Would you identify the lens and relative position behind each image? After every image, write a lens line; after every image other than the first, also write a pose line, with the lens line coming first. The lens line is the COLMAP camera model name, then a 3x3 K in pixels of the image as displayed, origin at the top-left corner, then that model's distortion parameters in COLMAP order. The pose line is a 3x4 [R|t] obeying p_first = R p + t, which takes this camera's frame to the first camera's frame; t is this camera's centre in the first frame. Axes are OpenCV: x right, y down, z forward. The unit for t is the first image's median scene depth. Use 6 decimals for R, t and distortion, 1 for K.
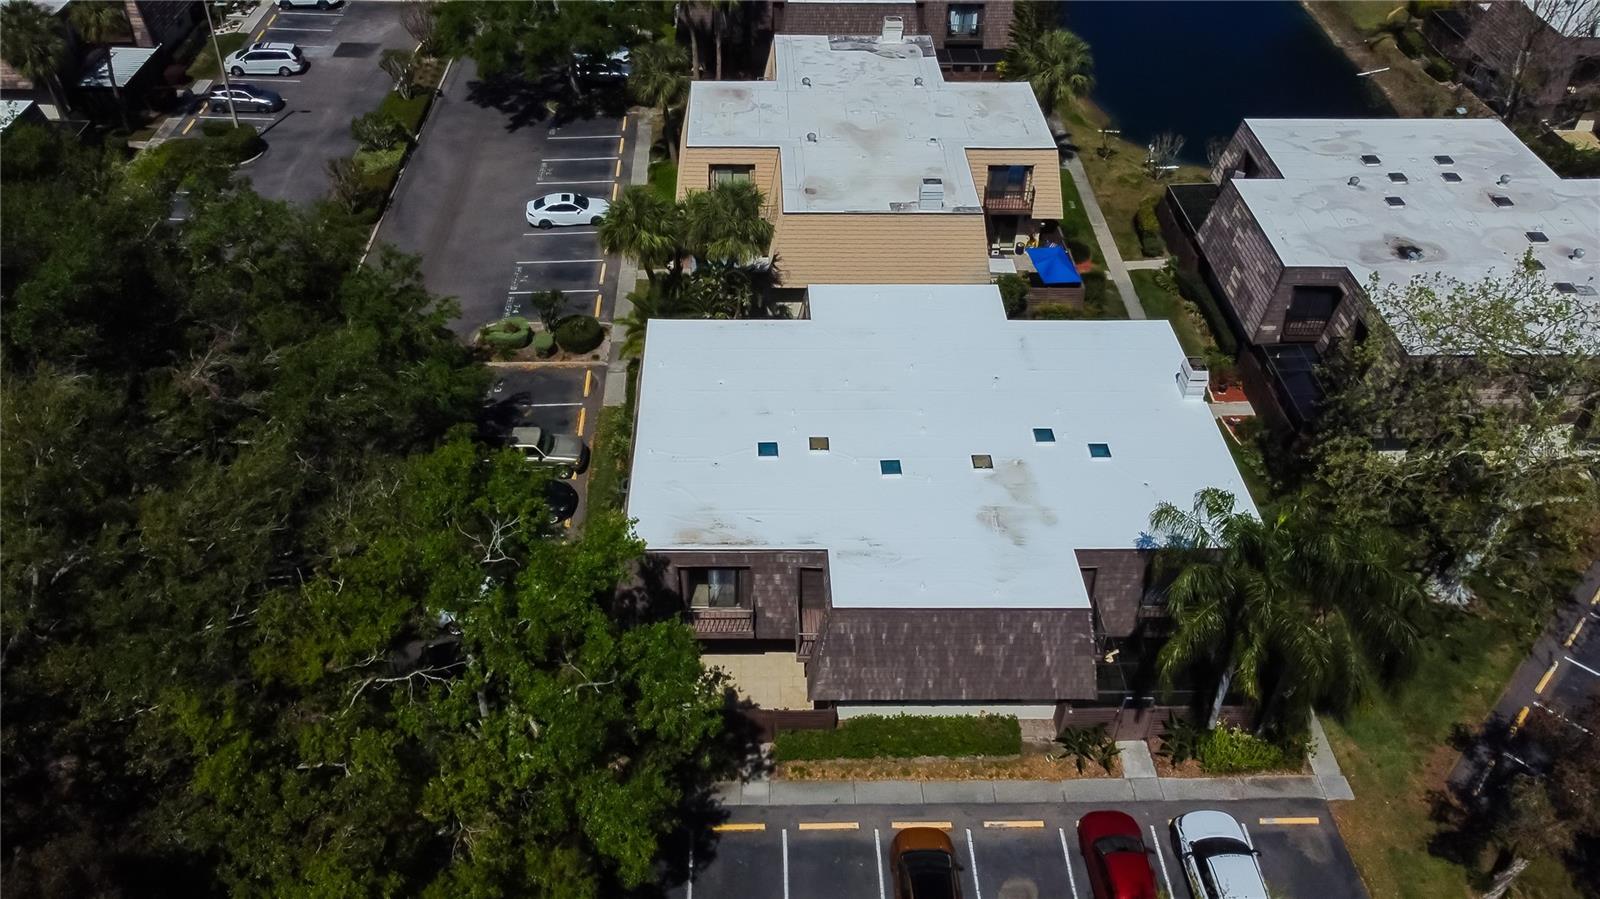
lens RADIAL K [[1326.0, 0, 800.0], [0, 1326.0, 449.5], [0, 0, 1]] dist [-0.001404, 0.007322]
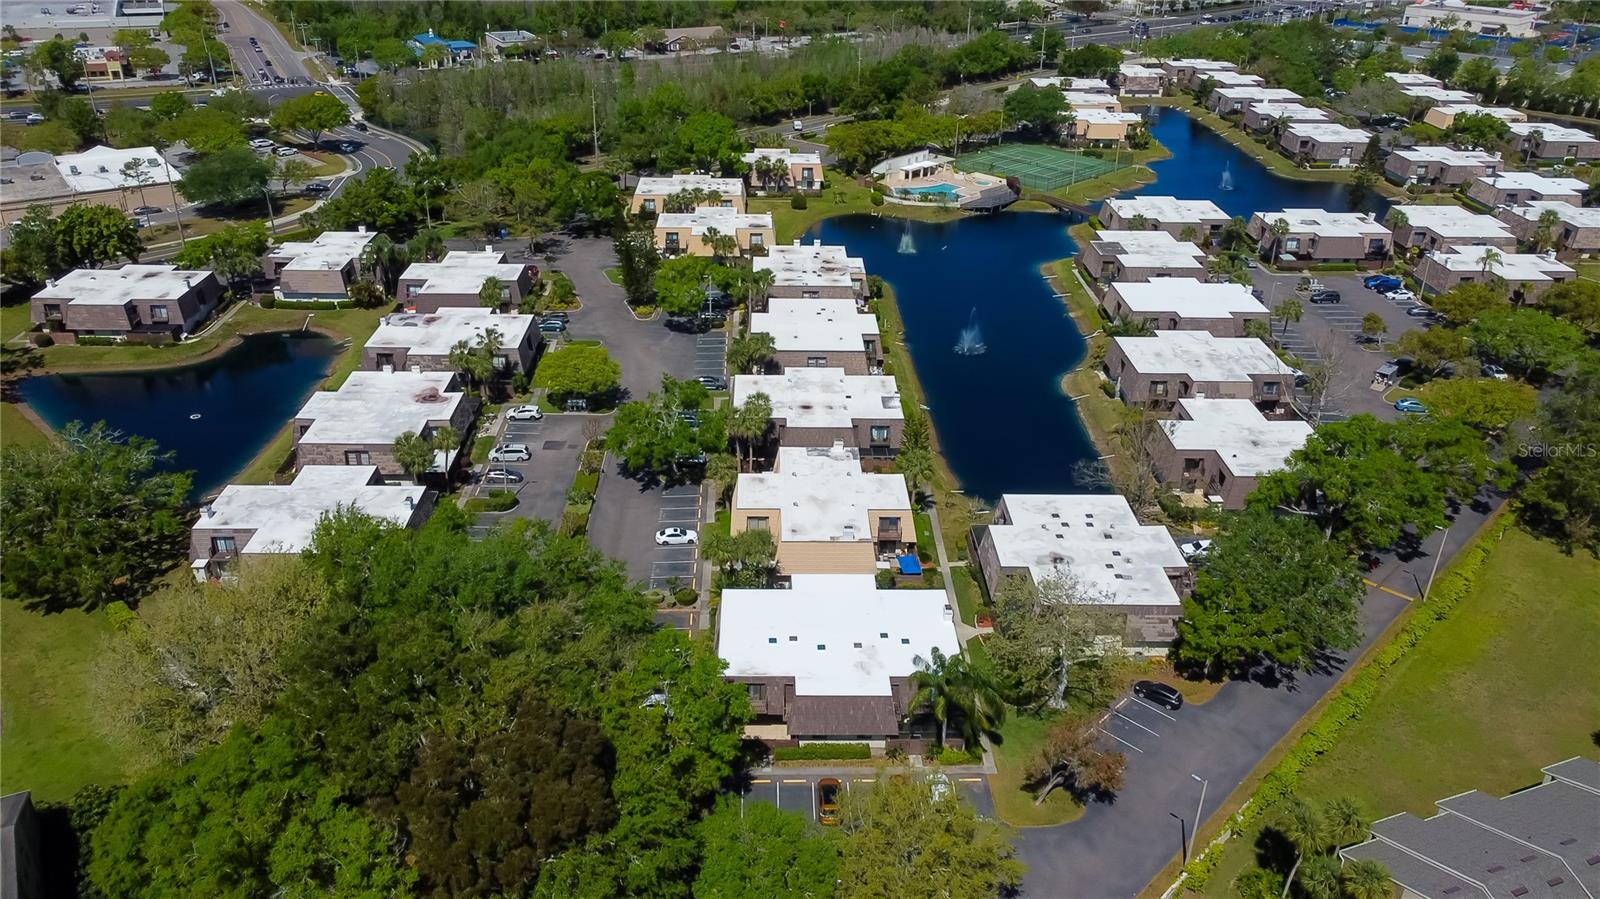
lens RADIAL K [[1326.0, 0, 800.0], [0, 1326.0, 449.5], [0, 0, 1]] dist [-0.001404, 0.007322]
pose [[0.999932, -0.000159, -0.011680, 0.042722], [-0.002269, 0.978208, -0.207614, 0.126138], [0.011458, 0.207627, 0.978141, -1.155662]]
